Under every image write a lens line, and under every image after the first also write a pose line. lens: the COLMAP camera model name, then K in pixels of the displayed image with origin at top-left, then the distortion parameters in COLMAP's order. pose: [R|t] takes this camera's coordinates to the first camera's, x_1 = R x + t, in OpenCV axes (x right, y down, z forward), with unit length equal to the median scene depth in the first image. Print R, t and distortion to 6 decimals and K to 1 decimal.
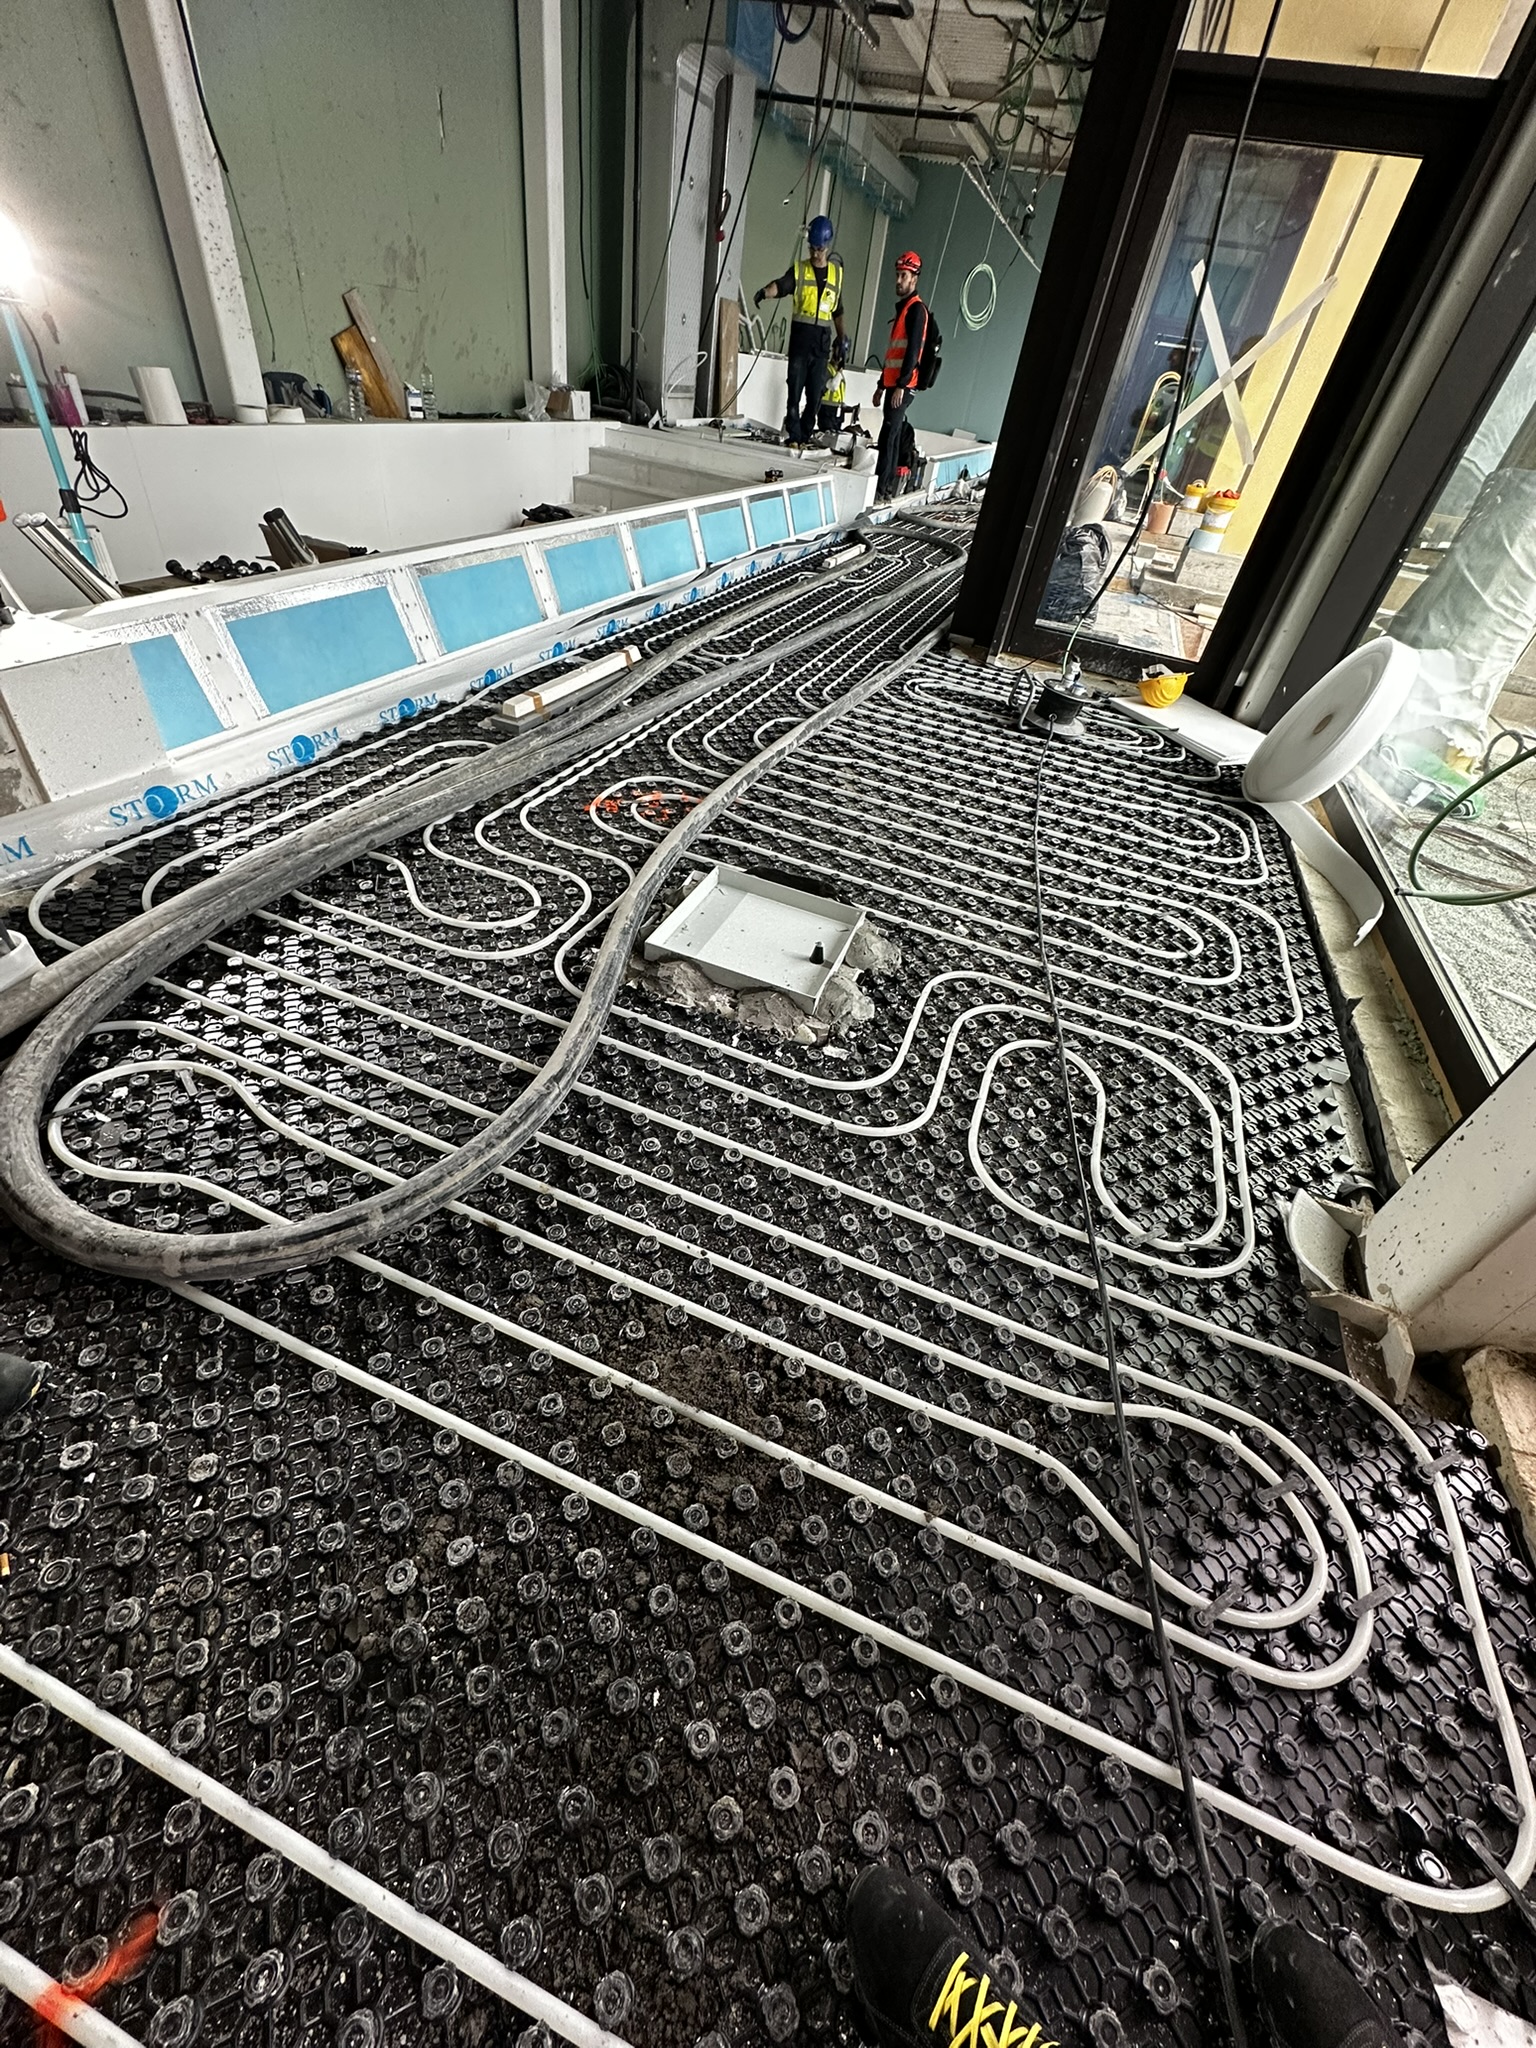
lens RADIAL K [[813.6, 0, 770.2], [0, 813.6, 1019.5], [0, 0, 1]] dist [-0.003754, 0.000793]
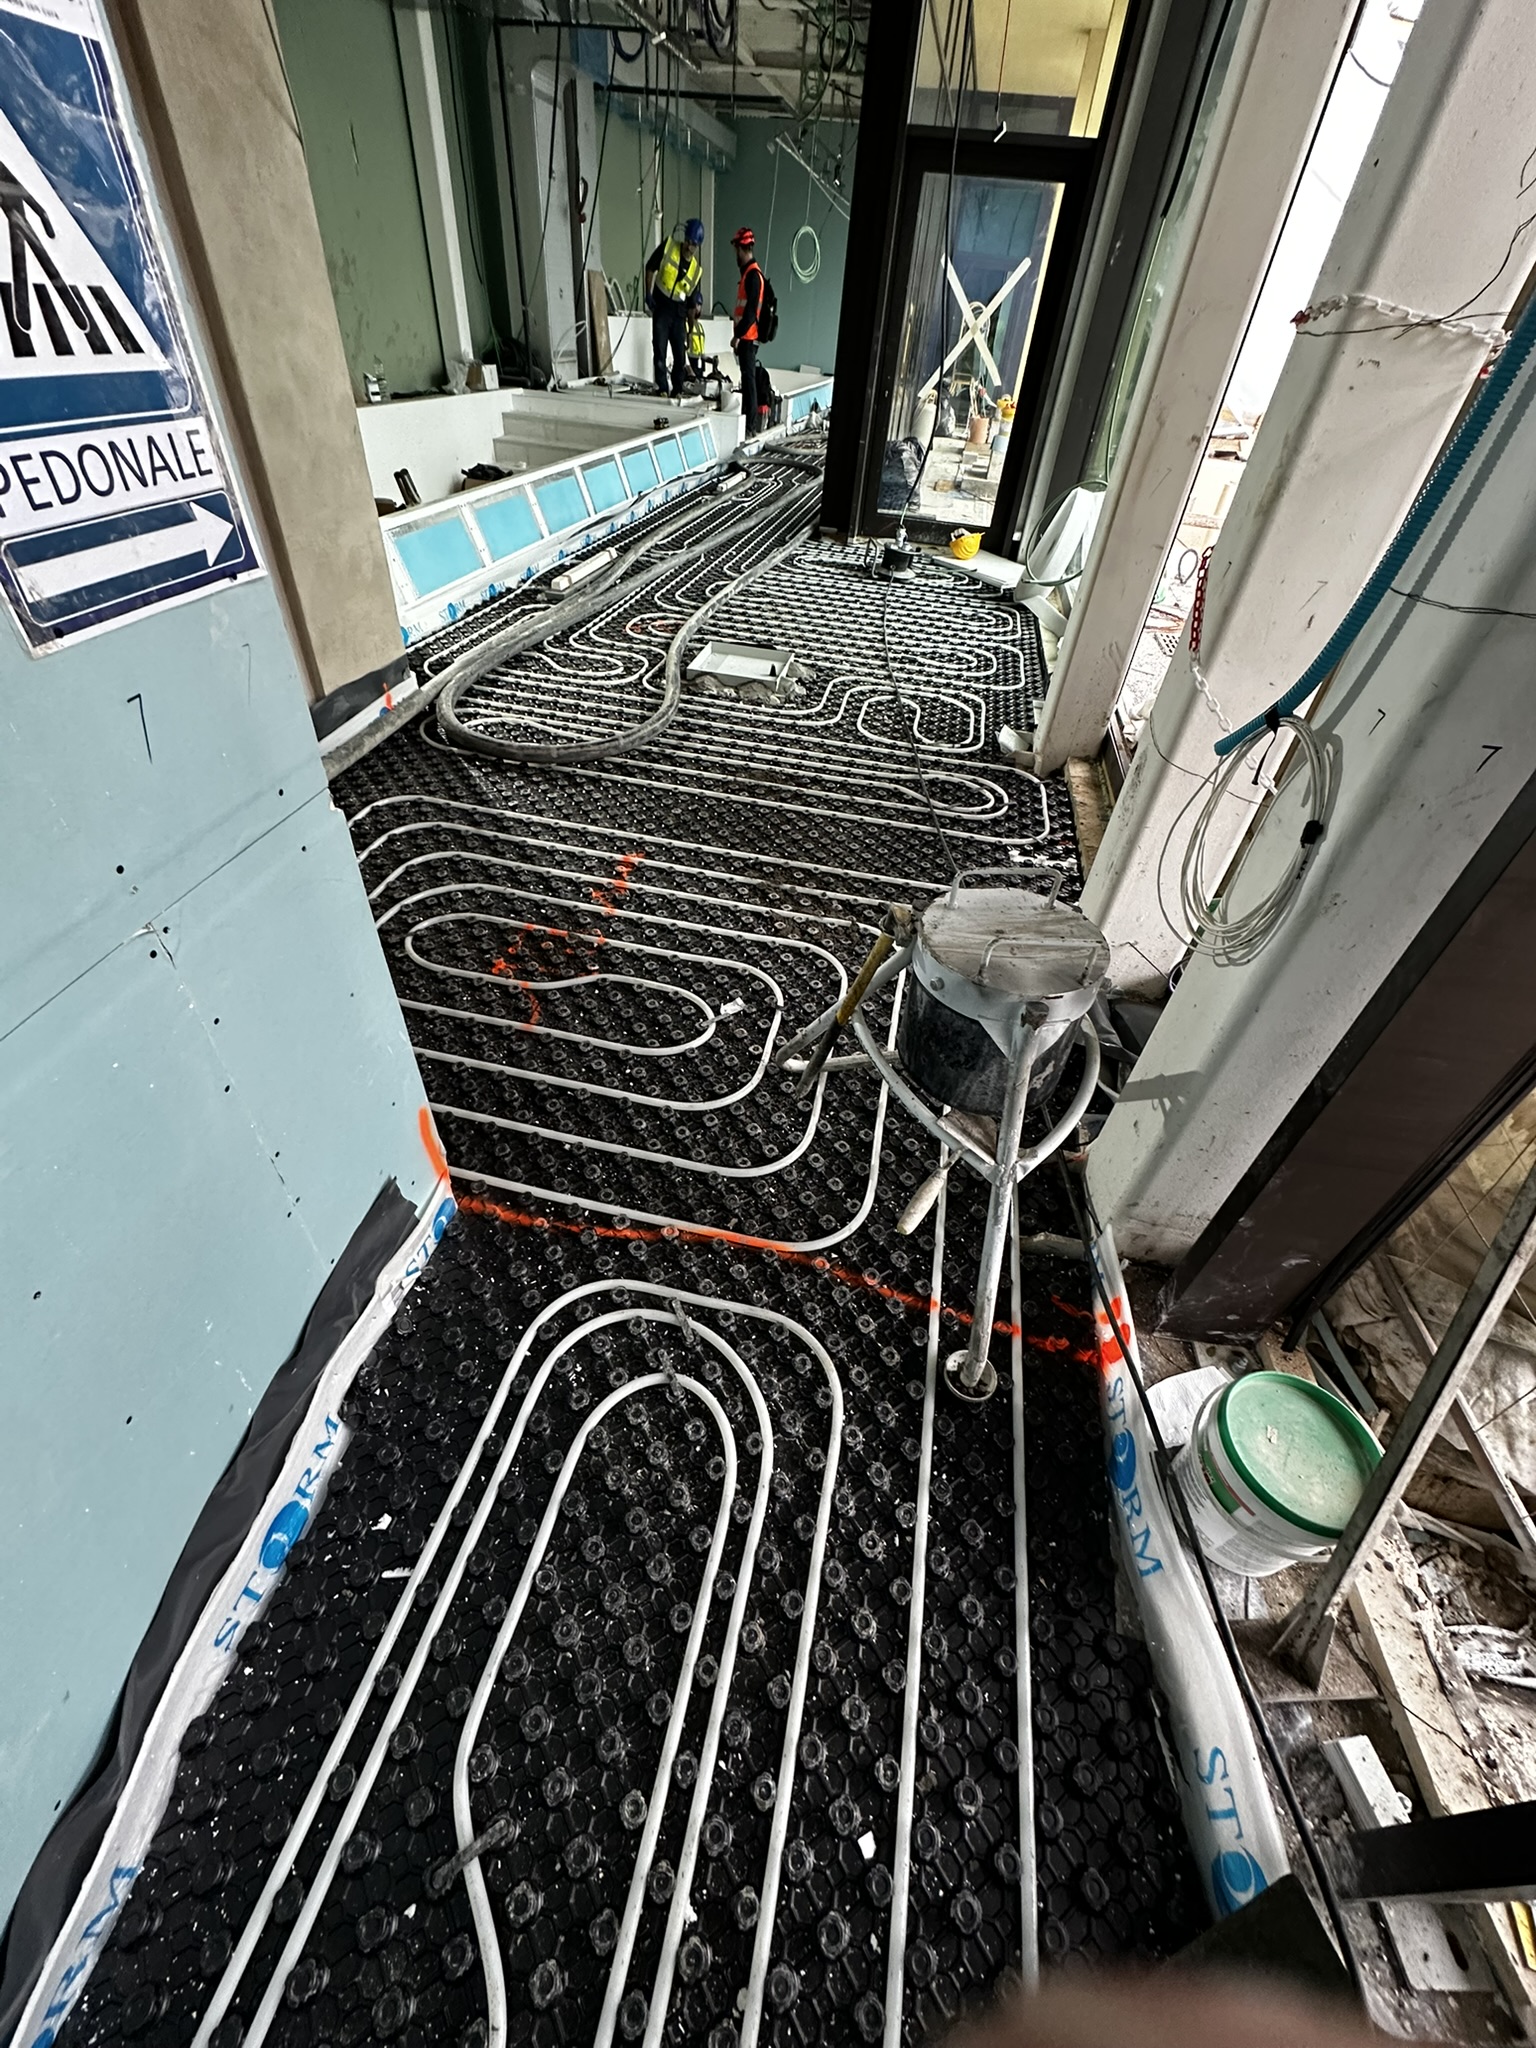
lens RADIAL K [[813.6, 0, 768.8], [0, 813.6, 1020.4], [0, 0, 1]] dist [-0.003754, 0.000793]
pose [[0.986241, -0.146729, 0.076157, -0.116853], [0.142919, 0.988298, 0.053299, 0.335822], [-0.083087, -0.041681, 0.995670, -0.507227]]
